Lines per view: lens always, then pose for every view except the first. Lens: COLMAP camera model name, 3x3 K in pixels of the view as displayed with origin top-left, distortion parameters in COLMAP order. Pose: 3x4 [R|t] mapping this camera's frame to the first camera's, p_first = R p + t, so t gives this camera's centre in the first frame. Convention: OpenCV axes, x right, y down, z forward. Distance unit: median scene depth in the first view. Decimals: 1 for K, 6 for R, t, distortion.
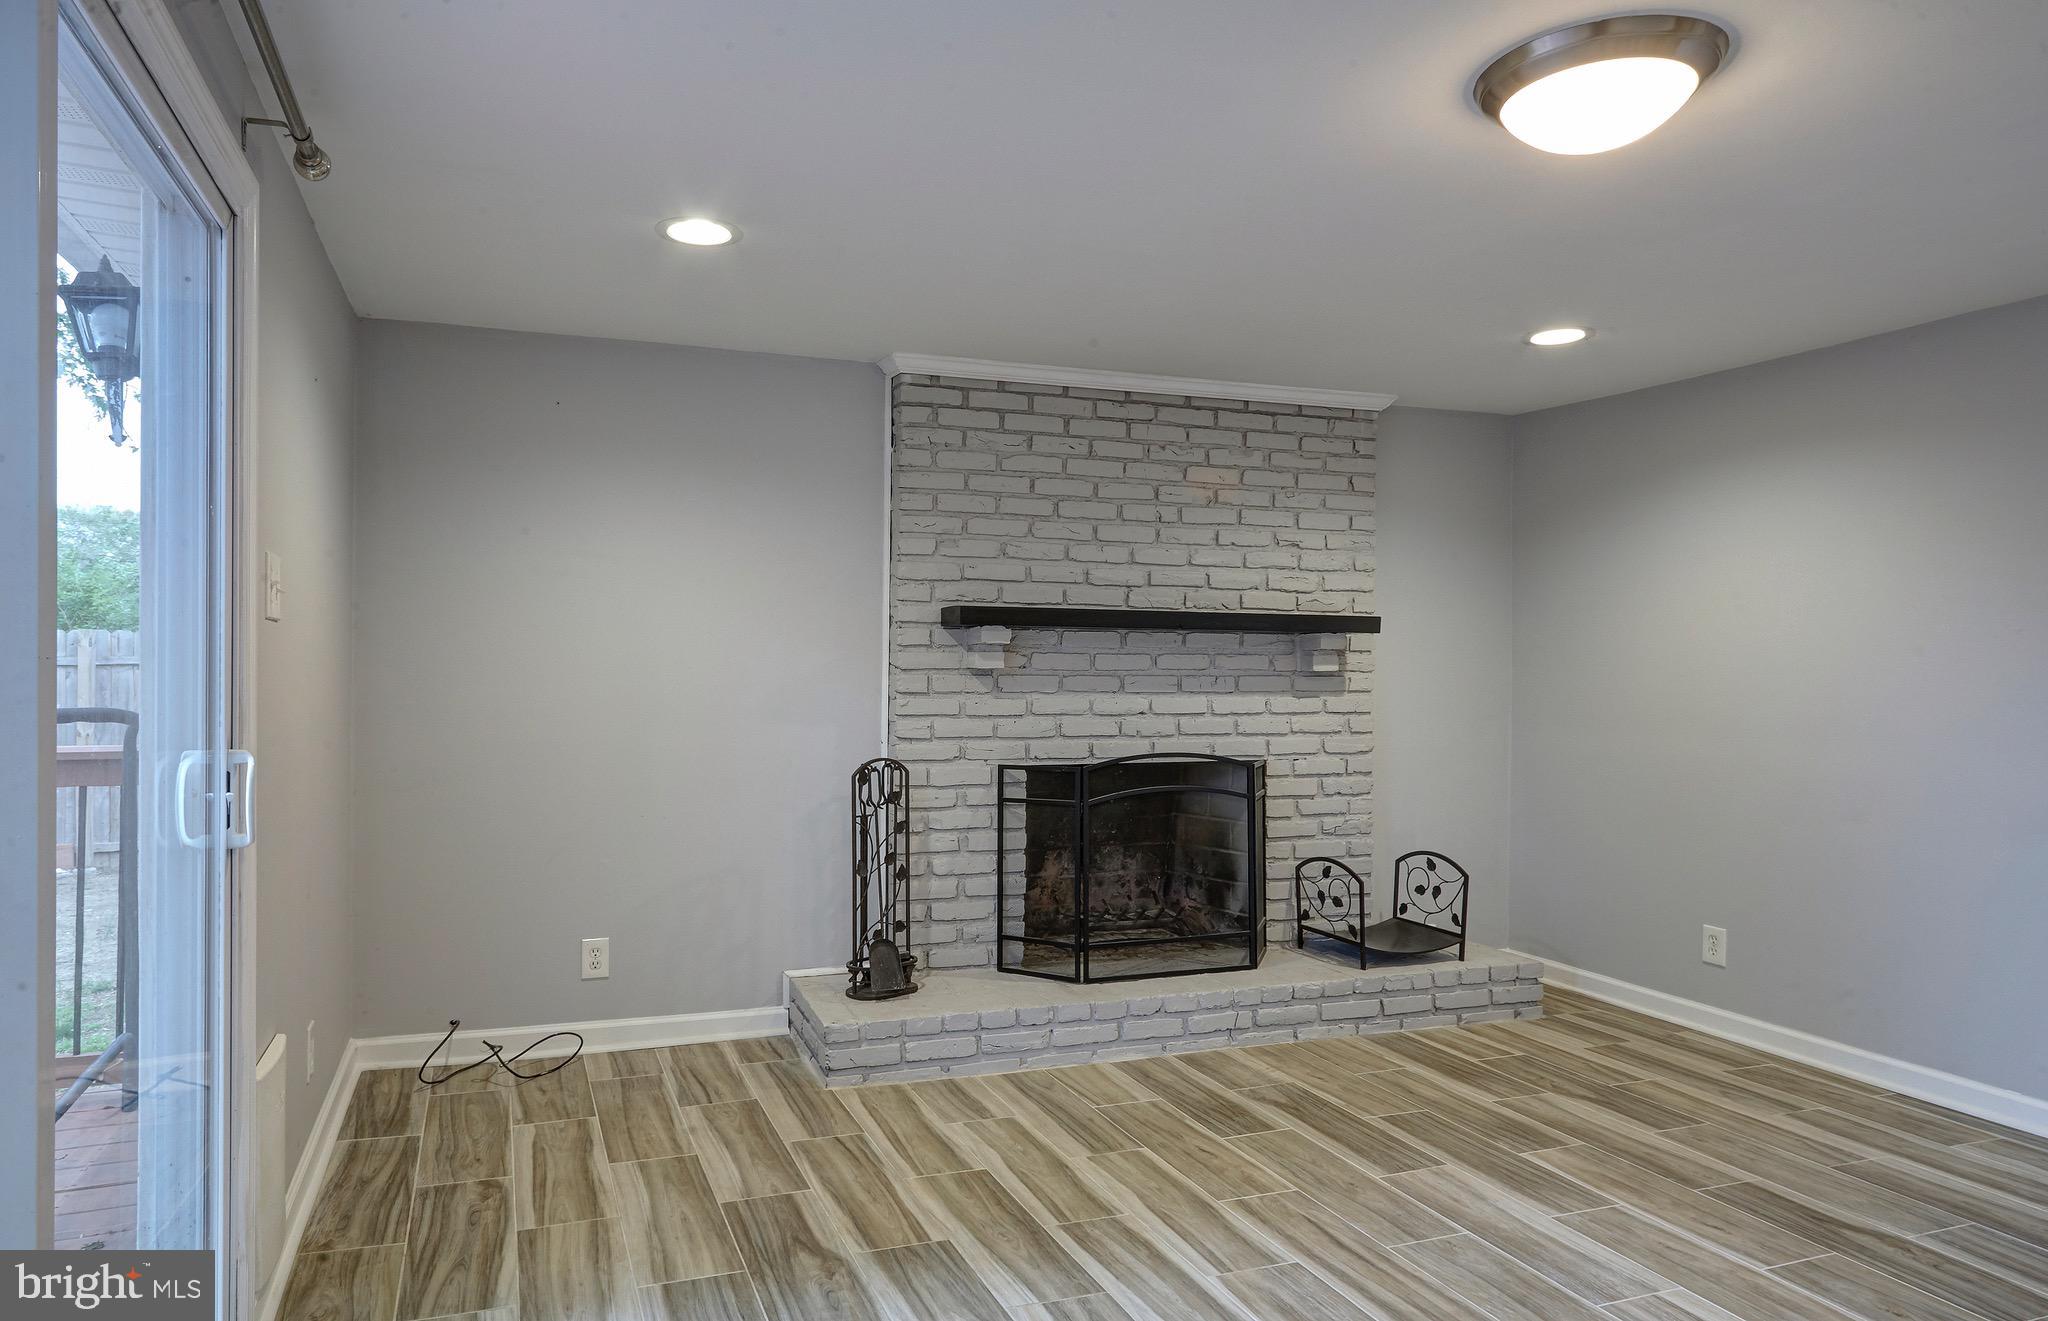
lens RADIAL K [[1244.1, 0, 1016.7], [0, 1244.1, 653.1], [0, 0, 1]] dist [0.006020, 0.001086]
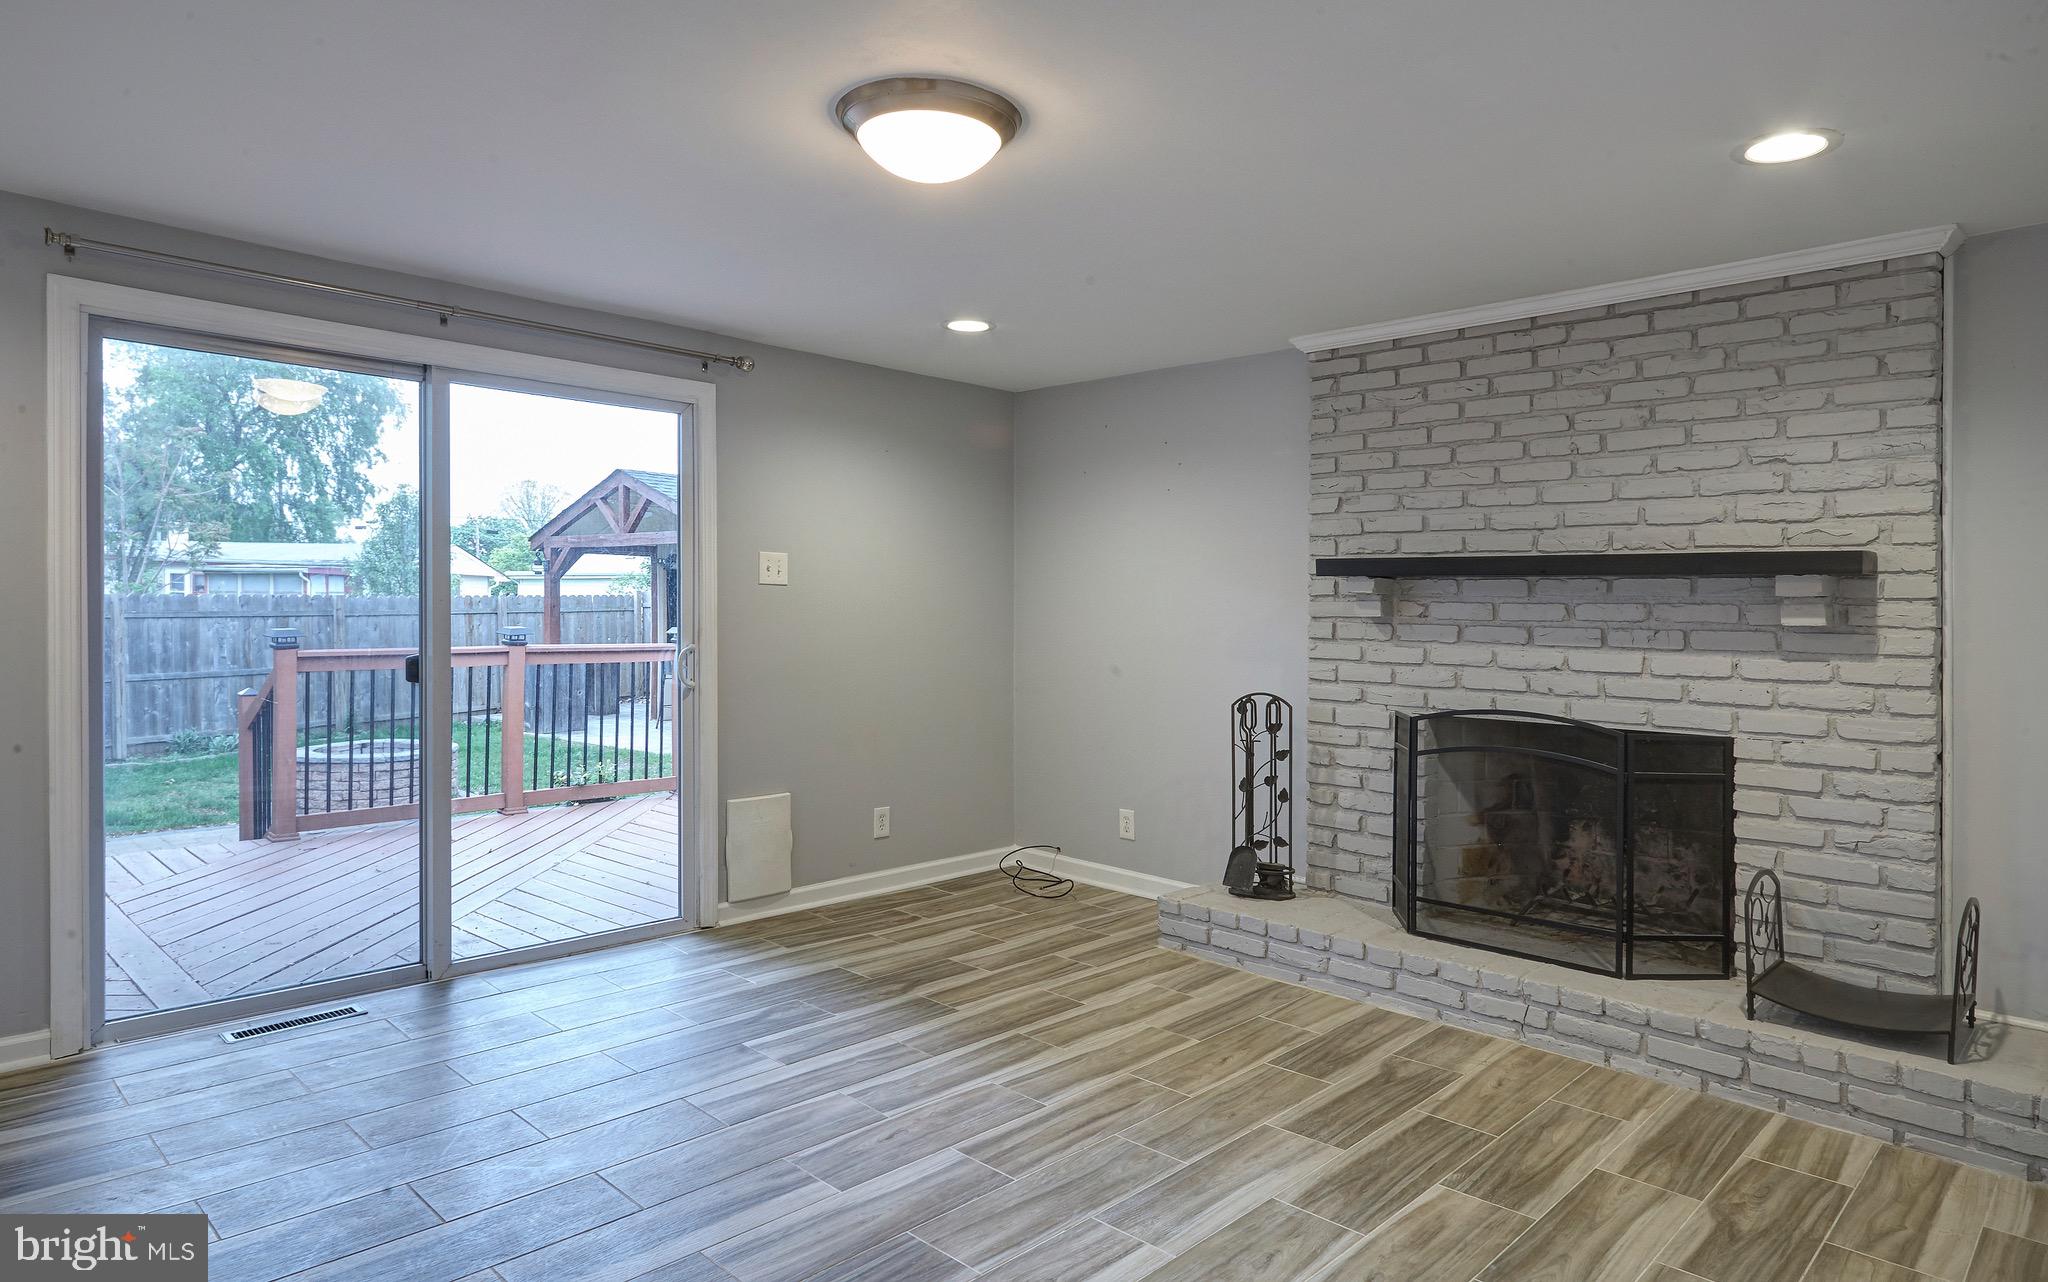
lens RADIAL K [[1260.8, 0, 1049.6], [0, 1260.8, 602.7], [0, 0, 1]] dist [0.008532, -0.000978]
pose [[0.435690, -0.003041, -0.900092, 0.829243], [-0.003832, 0.999979, -0.005233, 0.006987], [0.900089, 0.005729, 0.435669, 0.295553]]
